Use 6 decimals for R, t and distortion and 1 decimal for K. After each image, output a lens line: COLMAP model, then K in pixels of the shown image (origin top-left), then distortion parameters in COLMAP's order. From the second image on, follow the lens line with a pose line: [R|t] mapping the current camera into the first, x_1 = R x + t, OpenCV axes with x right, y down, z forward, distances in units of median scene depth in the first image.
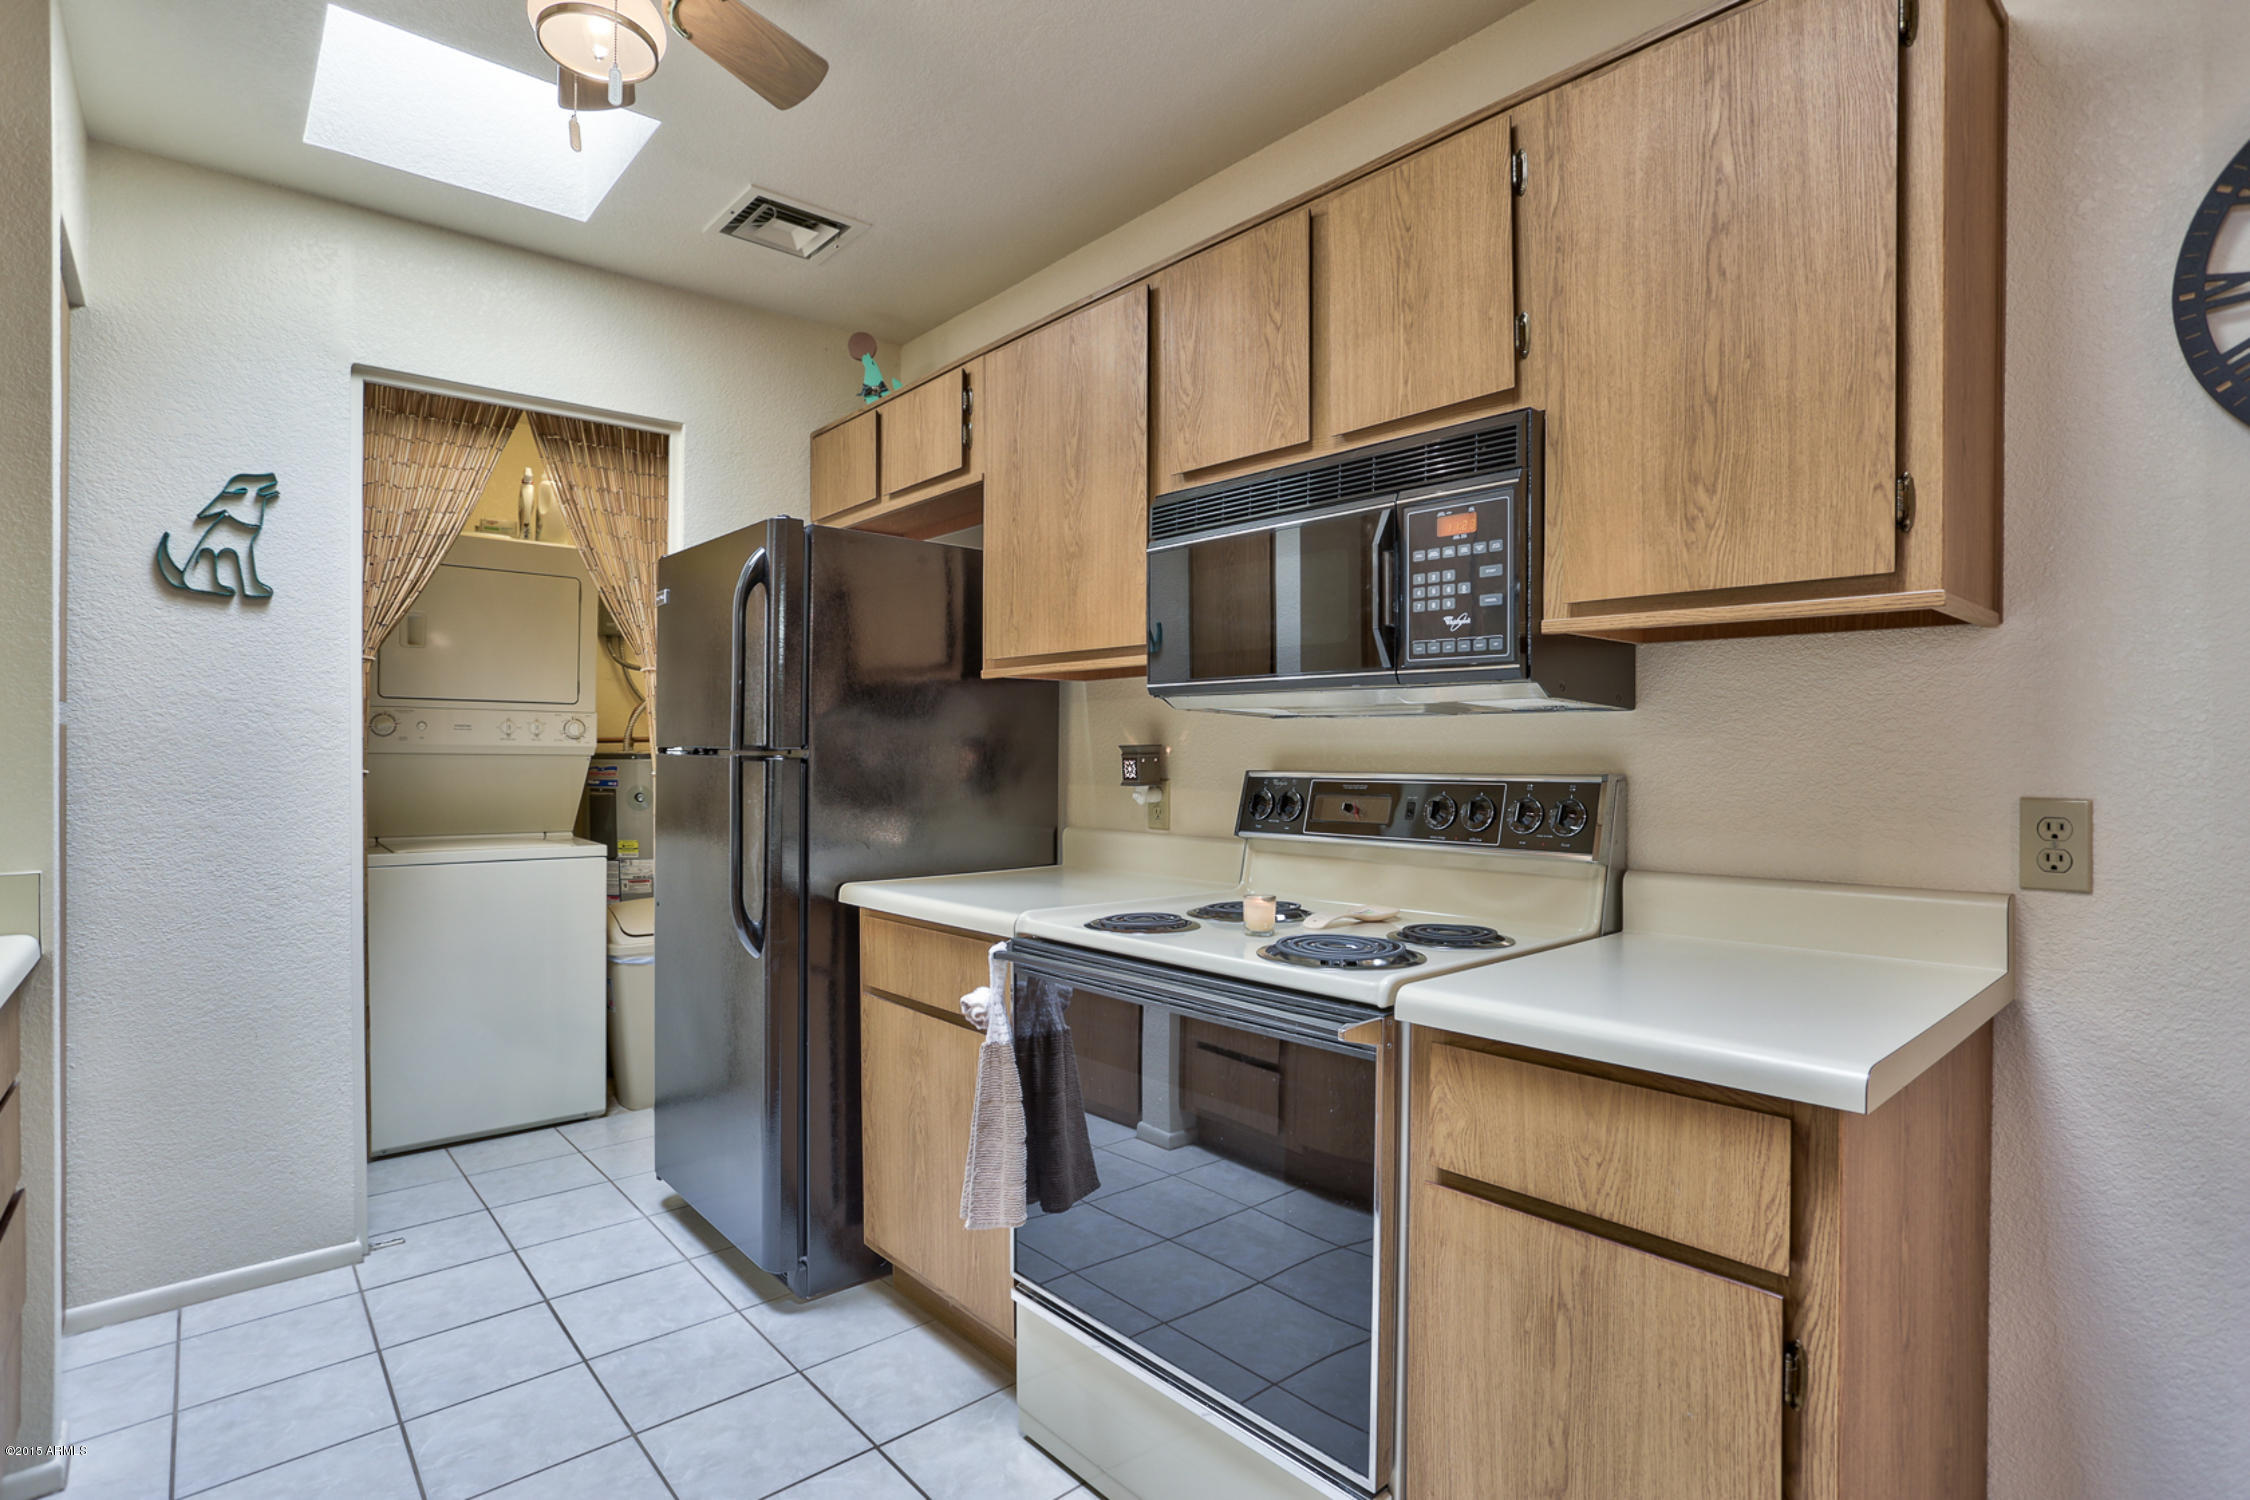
lens RADIAL K [[1094.7, 0, 1145.7], [0, 1094.7, 755.6], [0, 0, 1]] dist [-0.044098, 0.016381]
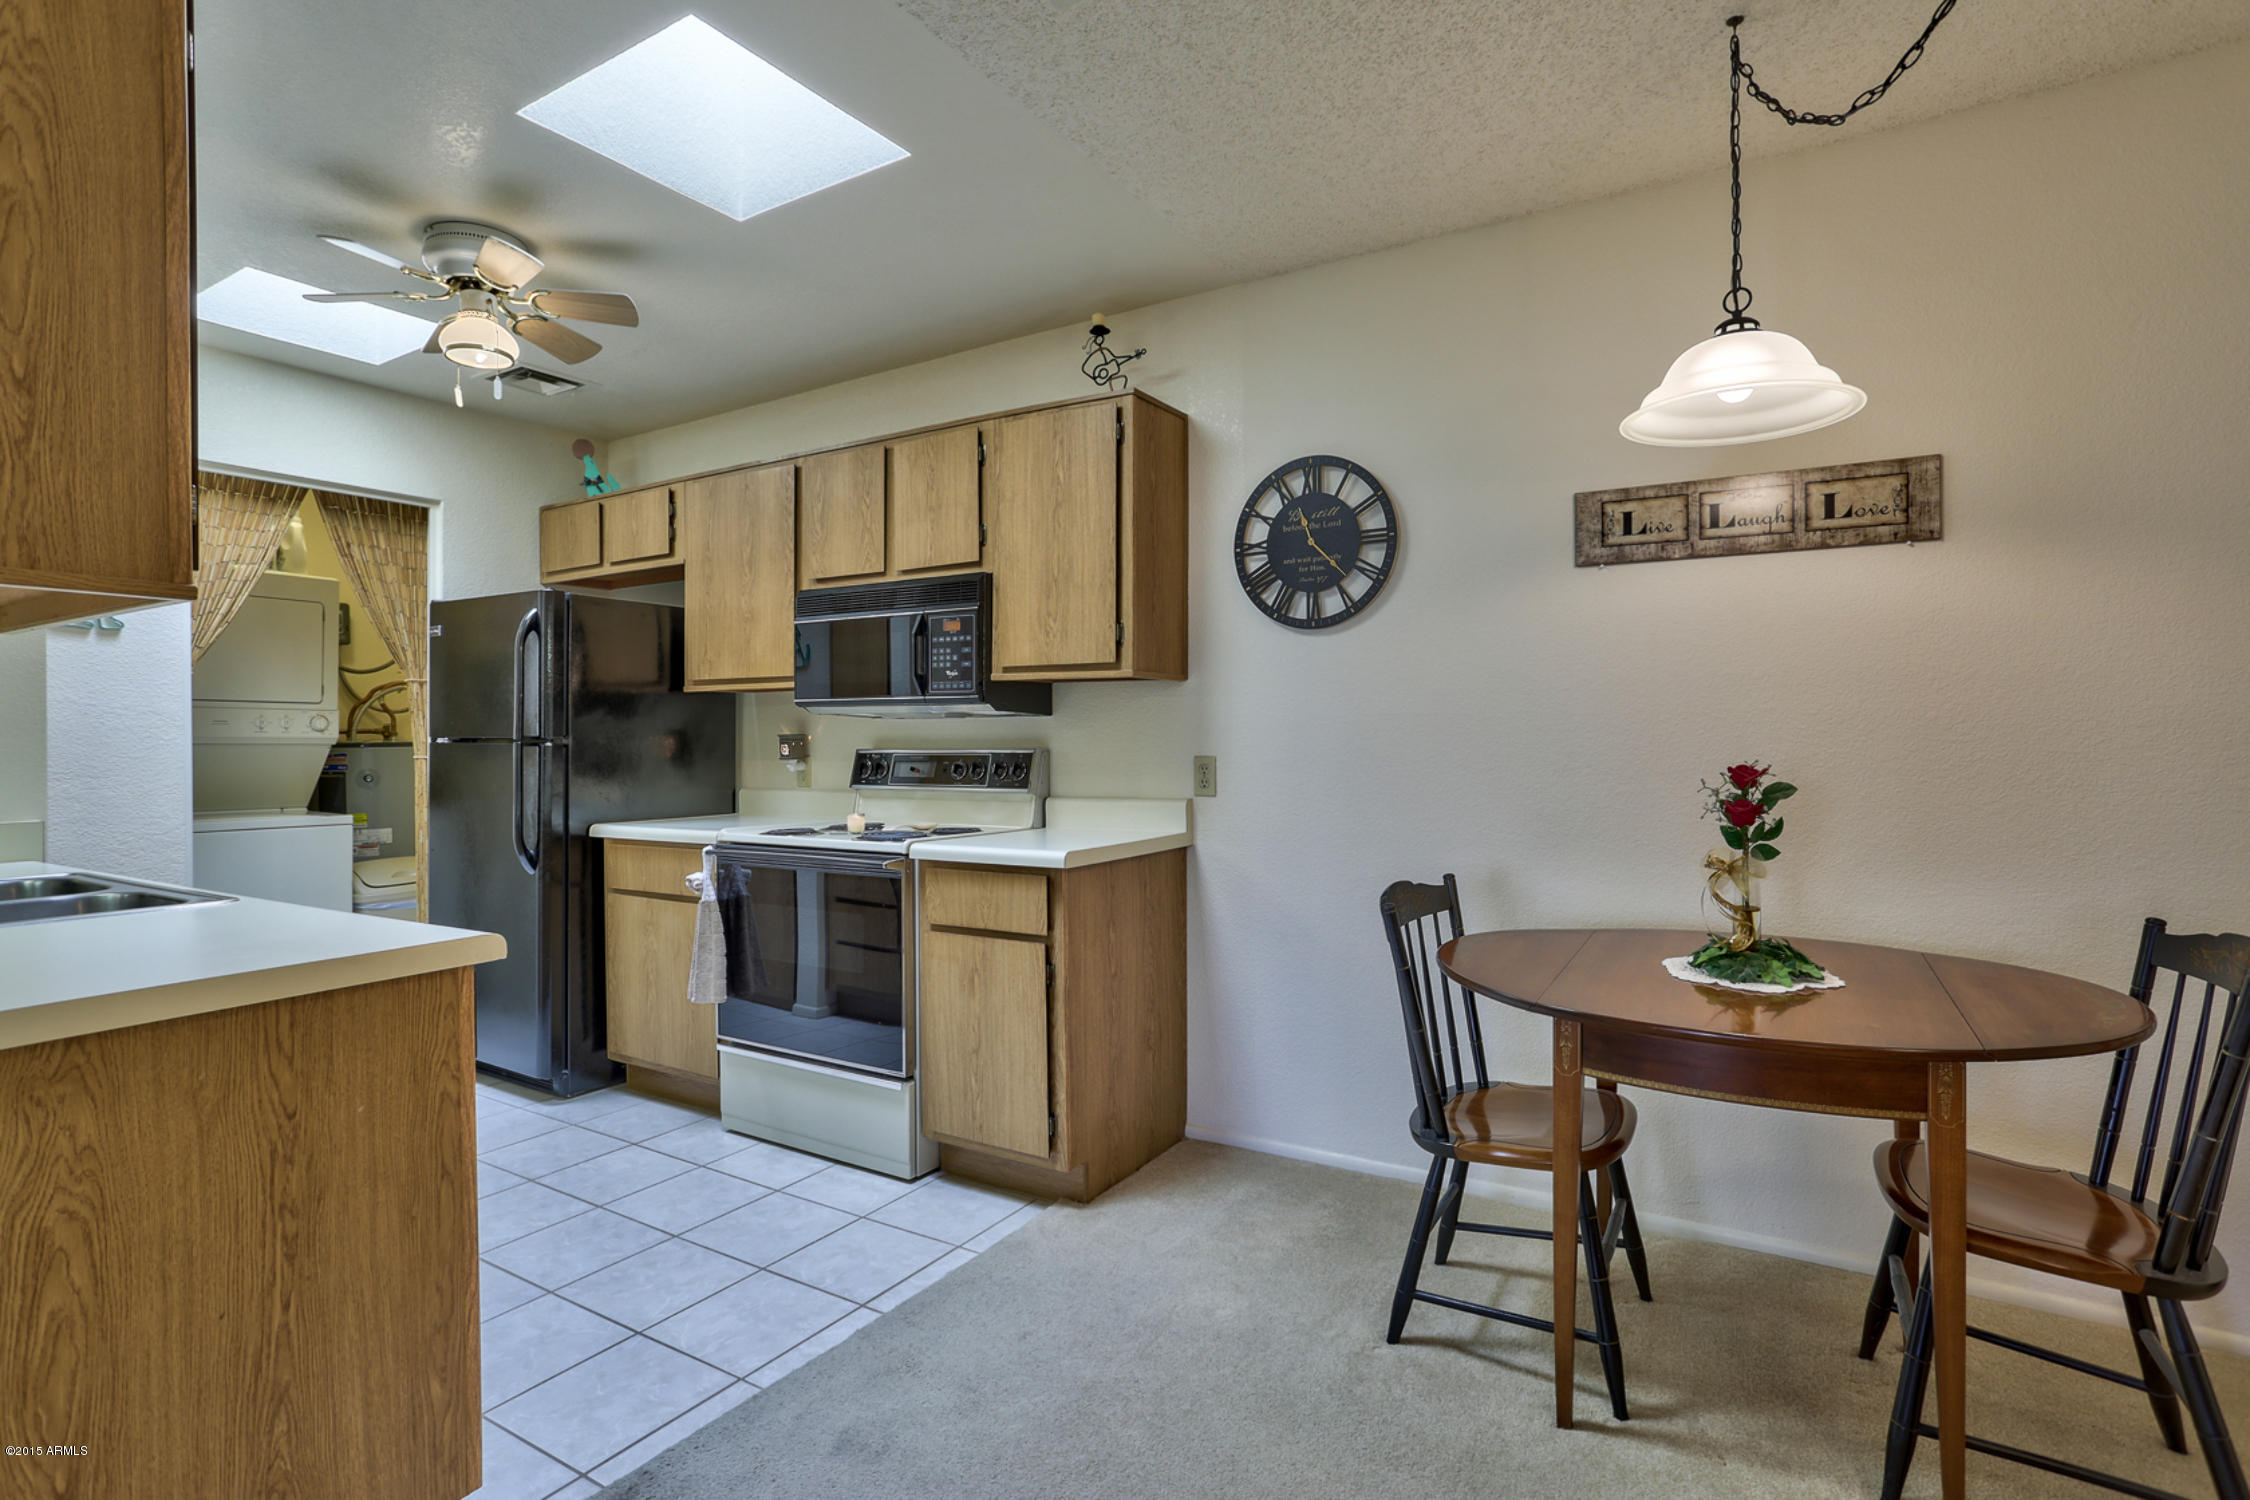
lens RADIAL K [[1094.7, 0, 1158.5], [0, 1094.7, 727.6], [0, 0, 1]] dist [-0.044098, 0.016381]
pose [[0.950831, -0.005907, 0.309654, 0.012893], [0.009270, 0.999913, -0.009389, 0.000433], [-0.309572, 0.011798, 0.950803, -0.721487]]
